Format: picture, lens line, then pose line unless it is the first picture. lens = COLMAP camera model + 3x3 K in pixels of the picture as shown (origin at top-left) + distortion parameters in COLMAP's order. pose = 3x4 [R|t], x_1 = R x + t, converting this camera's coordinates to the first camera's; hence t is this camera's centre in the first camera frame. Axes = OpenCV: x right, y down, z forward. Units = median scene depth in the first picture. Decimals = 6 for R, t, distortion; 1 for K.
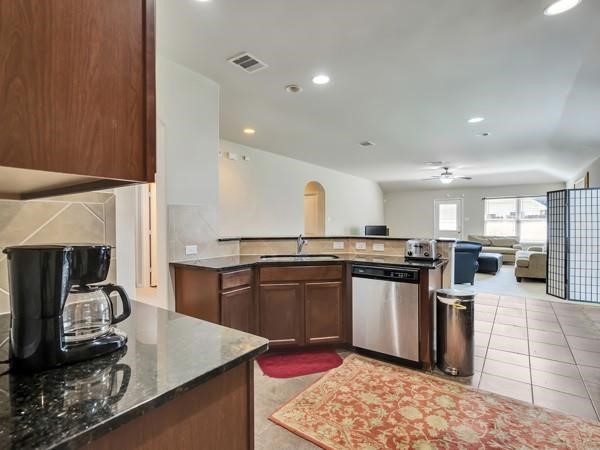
lens RADIAL K [[306.8, 0, 296.8], [0, 306.8, 223.6], [0, 0, 1]] dist [-0.007133, 0.005331]
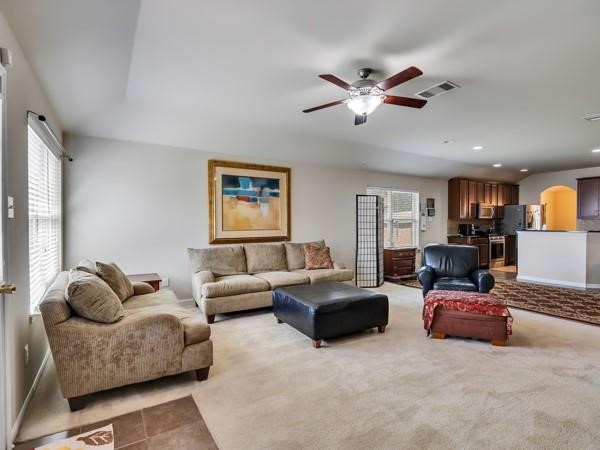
lens RADIAL K [[306.8, 0, 295.8], [0, 306.8, 225.8], [0, 0, 1]] dist [-0.007133, 0.005331]
pose [[-0.922019, -0.003234, 0.387130, 1.140604], [0.003196, 0.999867, 0.015965, -0.019148], [-0.387130, 0.015957, -0.921887, 3.663520]]
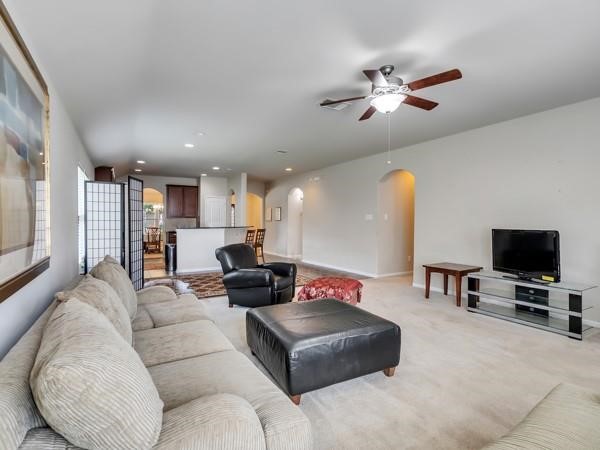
lens RADIAL K [[306.8, 0, 294.2], [0, 306.8, 223.8], [0, 0, 1]] dist [-0.007133, 0.005331]
pose [[-0.422720, 0.009962, -0.906205, 2.295774], [-0.006026, 0.999887, 0.013803, -0.018610], [0.906240, 0.011296, -0.422612, 2.839261]]
